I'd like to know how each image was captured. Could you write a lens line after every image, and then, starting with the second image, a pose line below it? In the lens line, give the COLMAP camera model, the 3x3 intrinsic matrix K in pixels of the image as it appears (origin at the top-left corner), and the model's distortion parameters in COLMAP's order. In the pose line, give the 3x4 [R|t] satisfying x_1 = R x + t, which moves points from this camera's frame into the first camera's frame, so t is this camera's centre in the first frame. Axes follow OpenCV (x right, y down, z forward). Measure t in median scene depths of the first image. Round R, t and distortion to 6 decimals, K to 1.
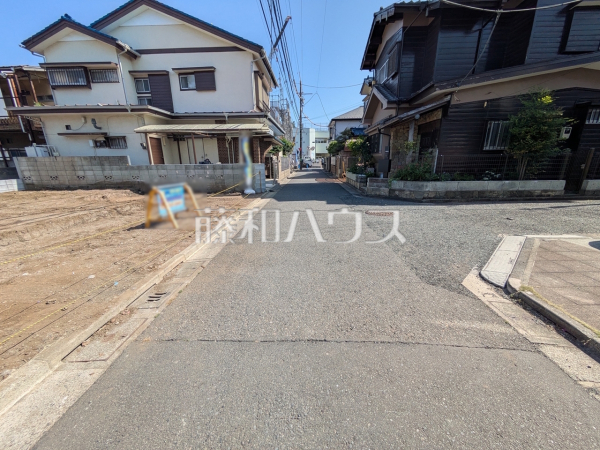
lens RADIAL K [[239.8, 0, 300.0], [0, 239.8, 225.0], [0, 0, 1]] dist [-0.000215, 0.000469]
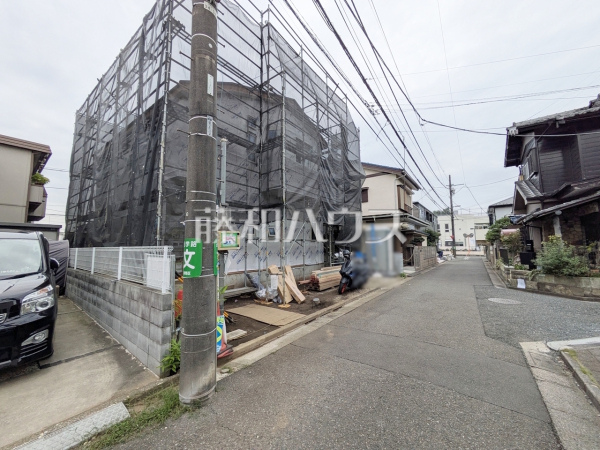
lens RADIAL K [[237.0, 0, 298.6], [0, 237.0, 224.4], [0, 0, 1]] dist [0.002540, 0.000856]
pose [[0.823417, -0.048934, -0.565323, 0.096733], [-0.150254, 0.941910, -0.300382, 0.046645], [0.547182, 0.332282, 0.768232, -0.252462]]
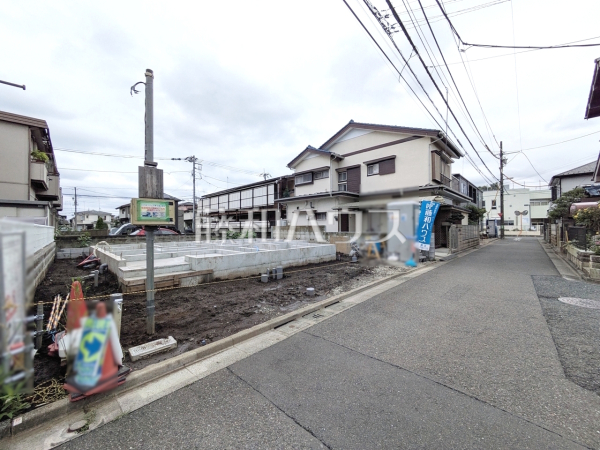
lens RADIAL K [[236.4, 0, 298.6], [0, 236.4, 224.3], [0, 0, 1]] dist [0.001961, 0.000852]
pose [[0.742974, -0.002918, -0.669314, 0.084812], [-0.176258, 0.963841, -0.199858, 0.009948], [0.645695, 0.266461, 0.715595, -0.089174]]
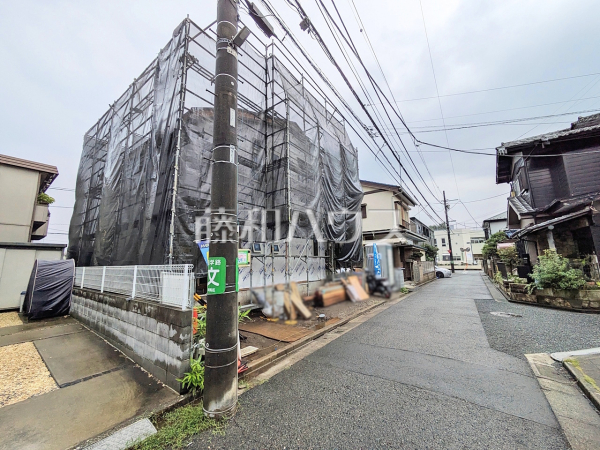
lens RADIAL K [[237.0, 0, 298.6], [0, 237.0, 224.4], [0, 0, 1]] dist [0.002540, 0.000856]
pose [[0.830087, -0.094549, -0.549560, 0.091083], [-0.136495, 0.921090, -0.364639, 0.052877], [0.540671, 0.377694, 0.751679, -0.279651]]
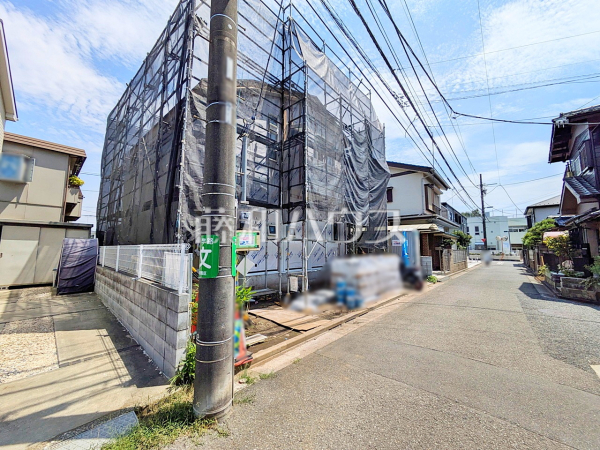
lens RADIAL K [[236.4, 0, 298.6], [0, 236.4, 224.3], [0, 0, 1]] dist [0.001961, 0.000852]
pose [[0.773780, -0.051228, -0.631380, 0.075034], [-0.179073, 0.938379, -0.295597, 0.044534], [0.607616, 0.341790, 0.716926, -0.232714]]
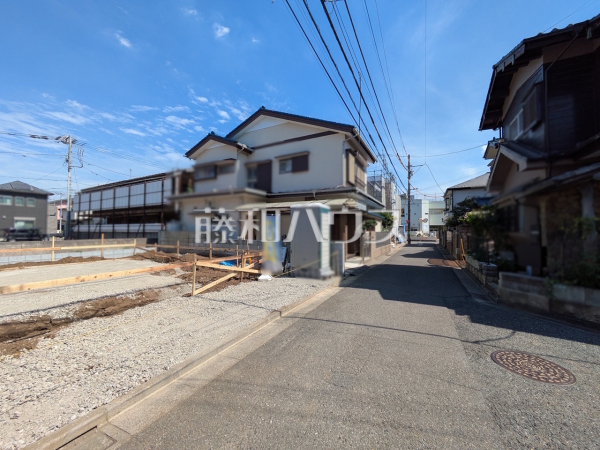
lens RADIAL K [[237.0, 0, 298.6], [0, 237.0, 224.4], [0, 0, 1]] dist [0.002540, 0.000856]
pose [[0.897899, 0.002222, -0.440195, 0.067579], [-0.127330, 0.958551, -0.254885, -0.072891], [0.421383, 0.284911, 0.860966, 0.167298]]
